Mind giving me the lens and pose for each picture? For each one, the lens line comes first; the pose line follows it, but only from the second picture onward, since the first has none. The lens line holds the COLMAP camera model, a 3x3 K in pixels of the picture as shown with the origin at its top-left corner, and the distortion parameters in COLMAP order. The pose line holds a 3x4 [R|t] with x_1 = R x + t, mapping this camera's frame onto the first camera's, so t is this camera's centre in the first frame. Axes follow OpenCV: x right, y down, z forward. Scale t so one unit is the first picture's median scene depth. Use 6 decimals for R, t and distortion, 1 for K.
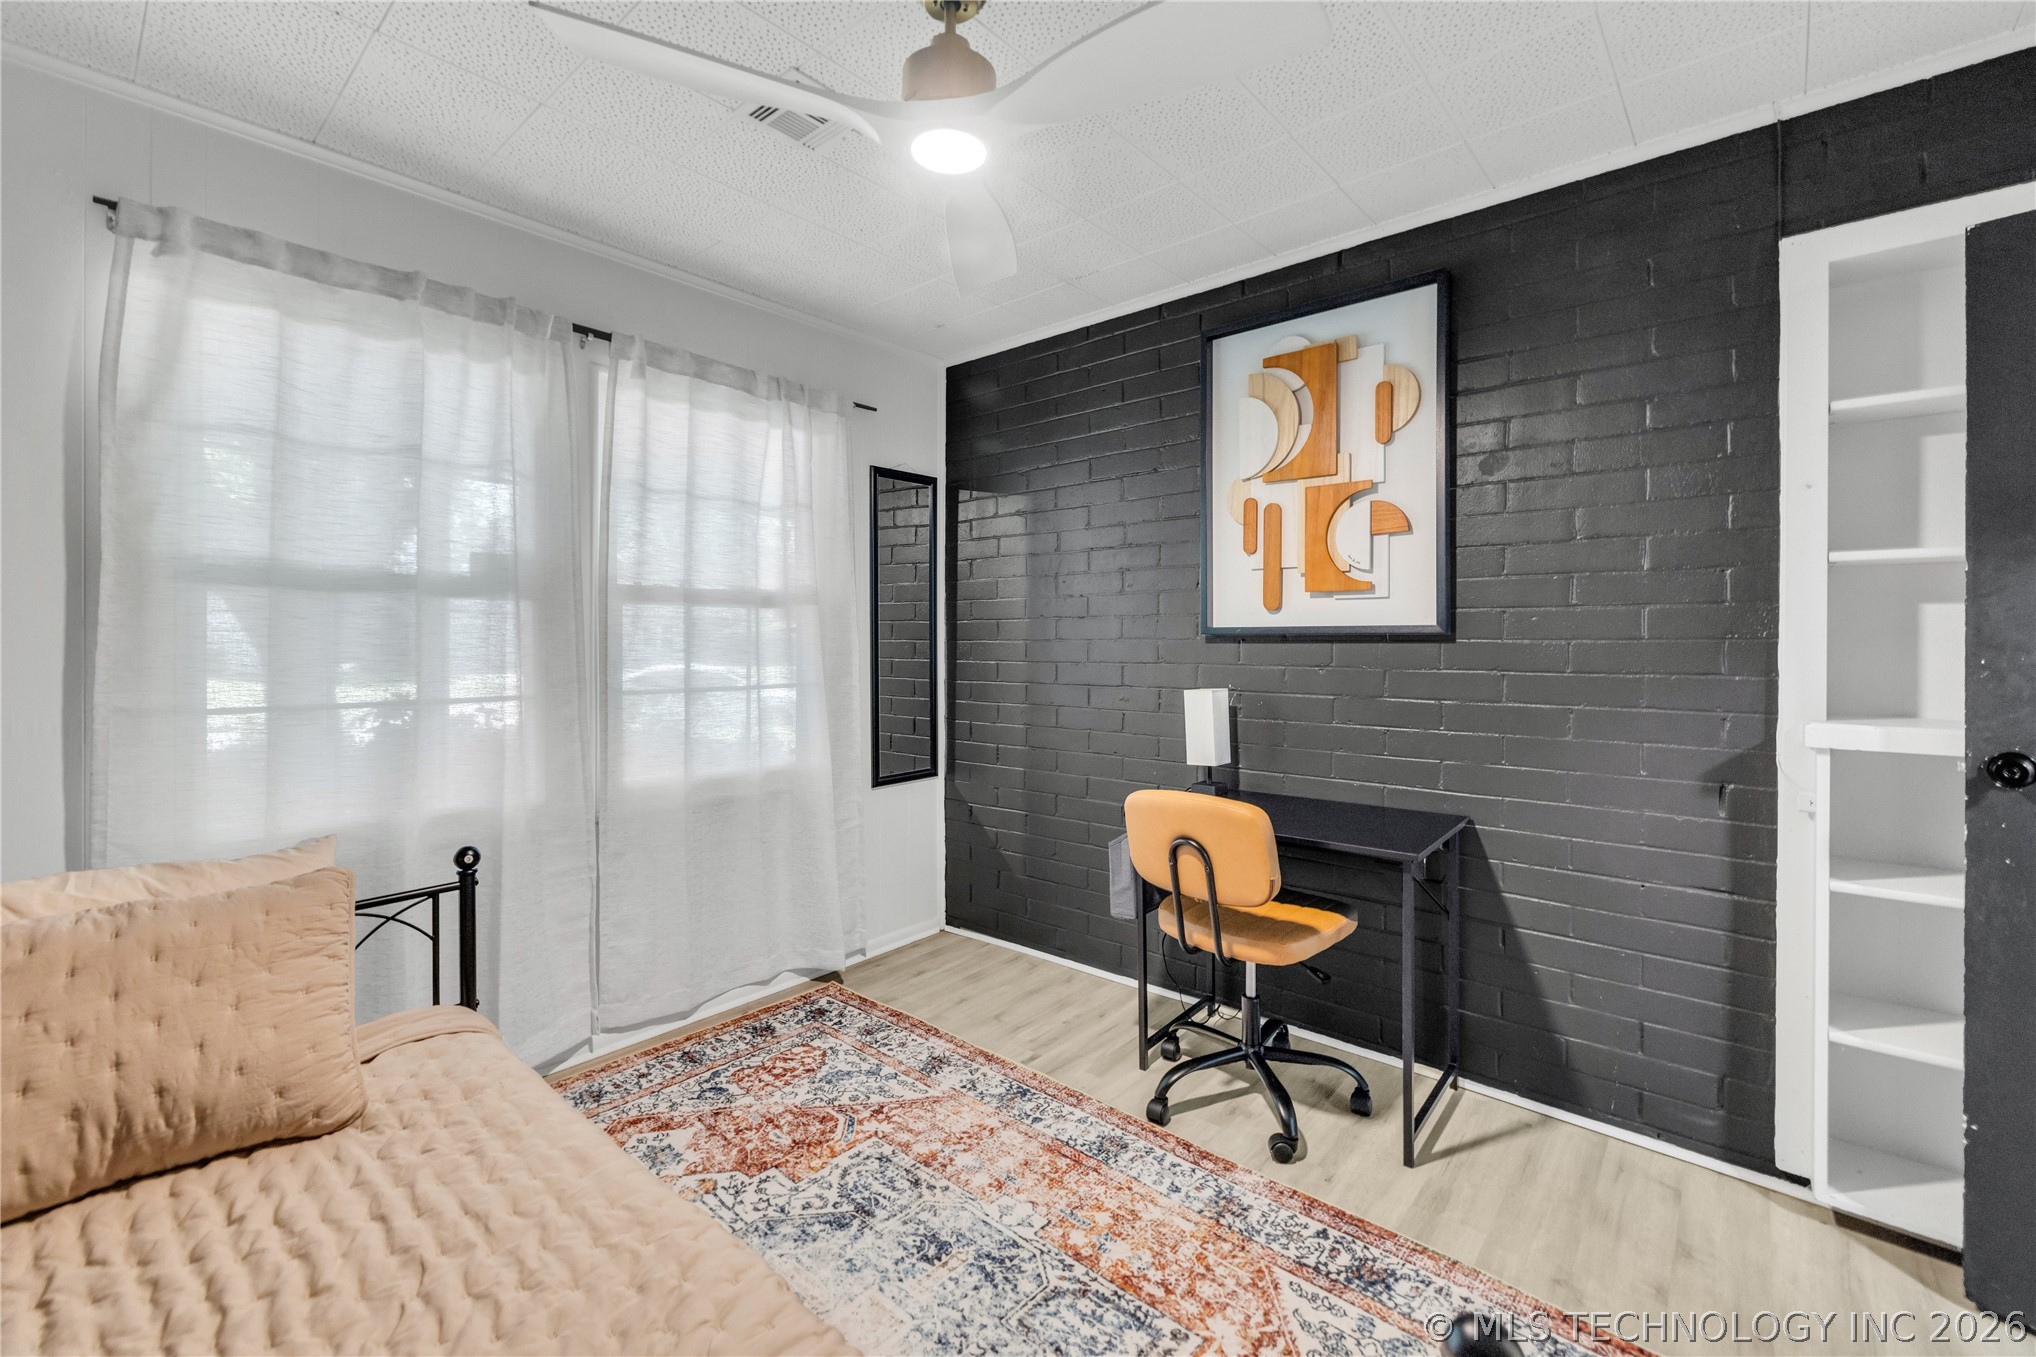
lens RADIAL K [[854.2, 0, 1014.6], [0, 854.2, 638.0], [0, 0, 1]] dist [-0.003170, -0.000063]
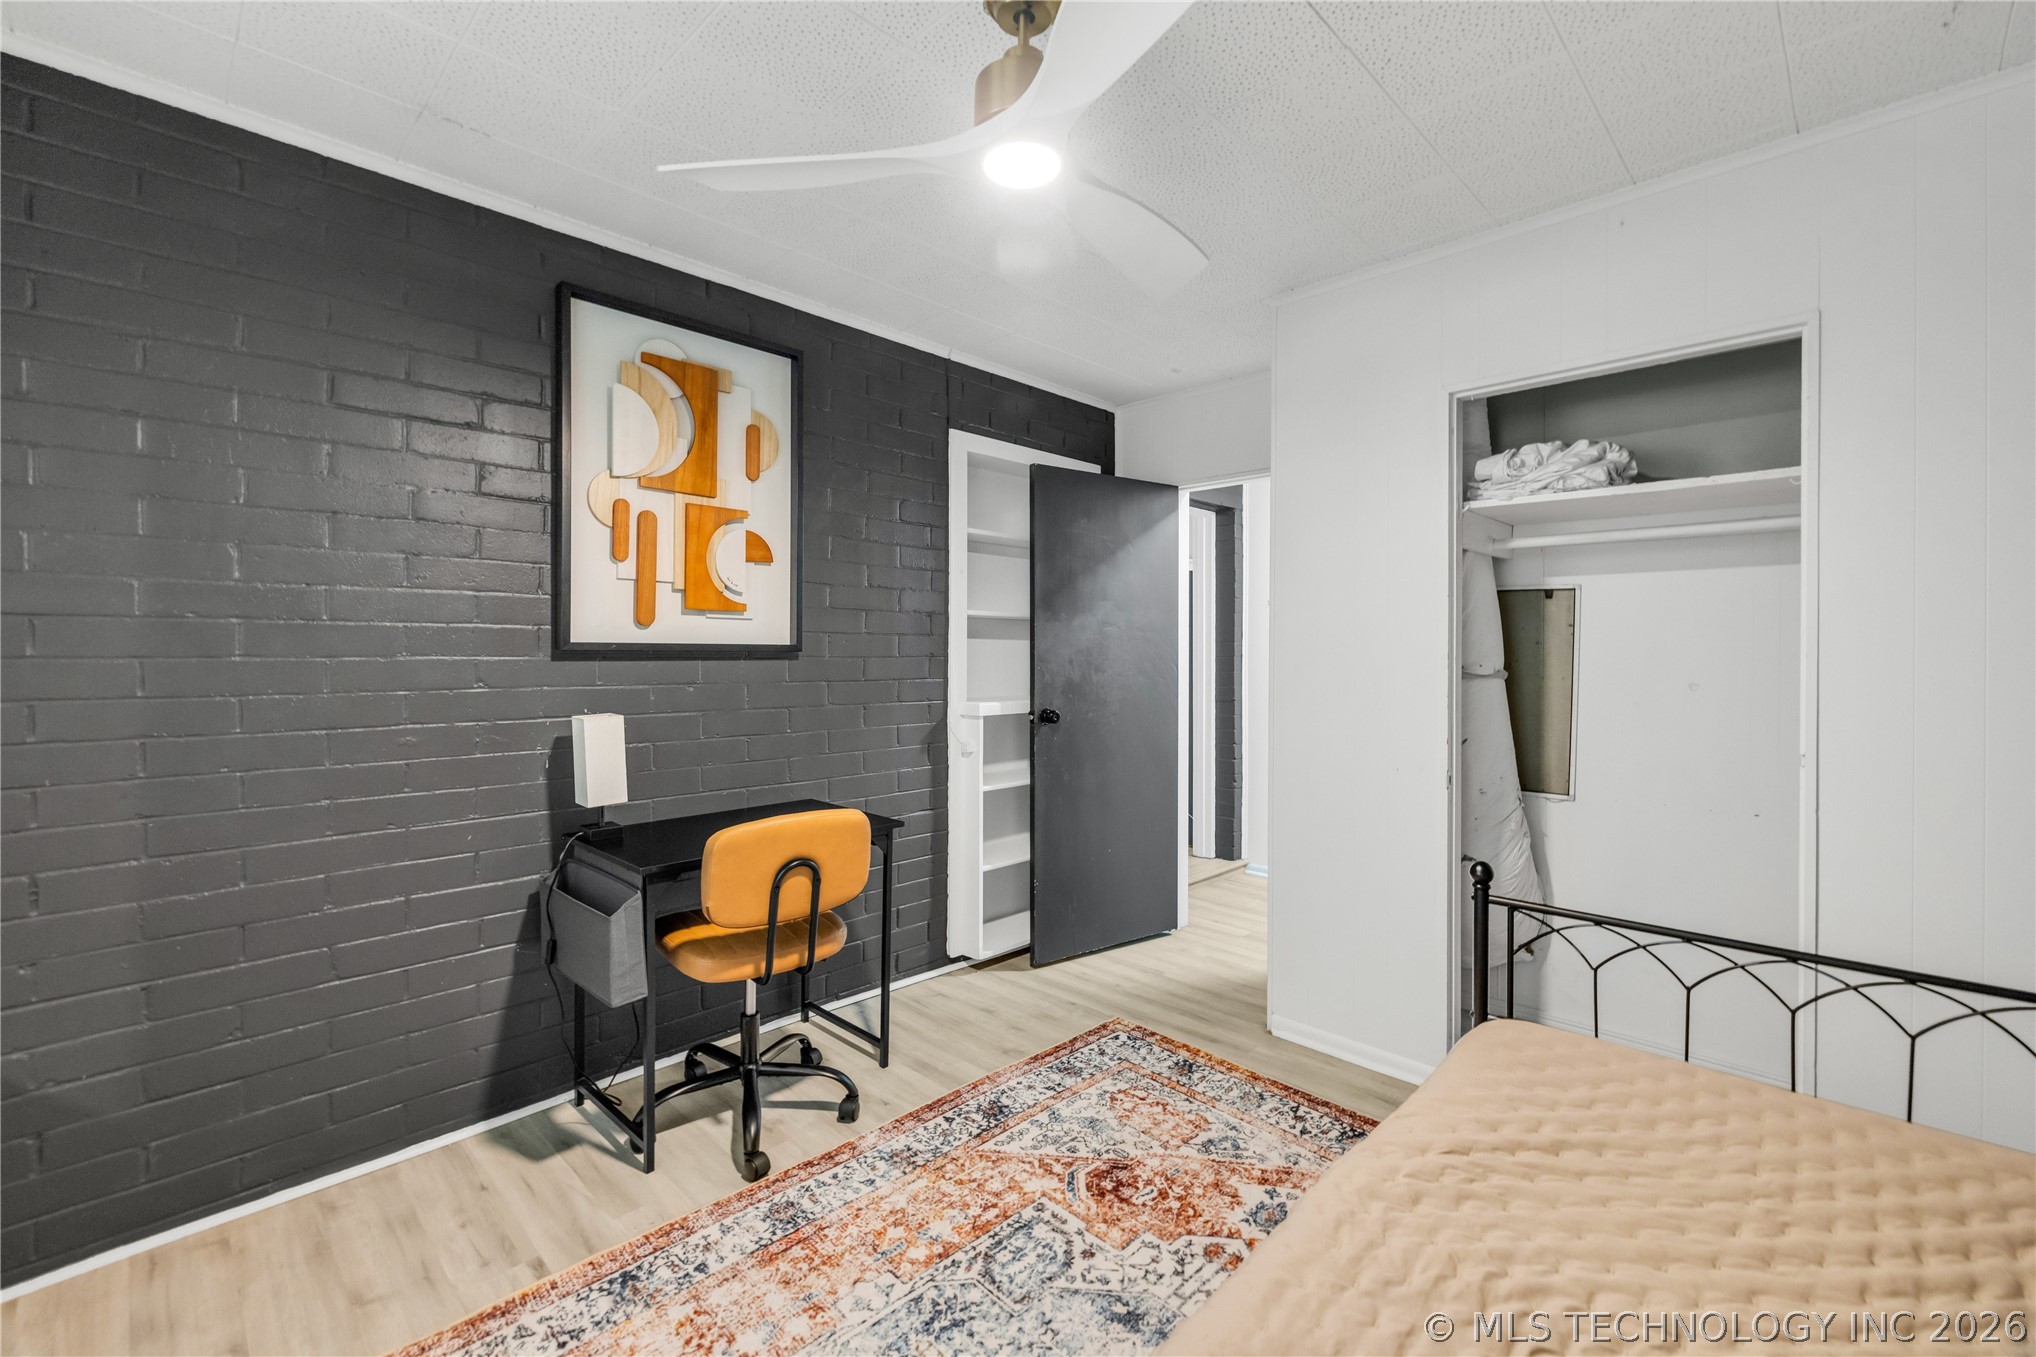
lens RADIAL K [[861.0, 0, 1018.6], [0, 861.0, 654.9], [0, 0, 1]] dist [-0.000756, 0.000352]
pose [[0.052702, -0.001437, 0.998609, -0.822114], [-0.006890, 0.999975, 0.001802, -0.006661], [-0.998586, -0.006976, 0.052691, 0.730666]]
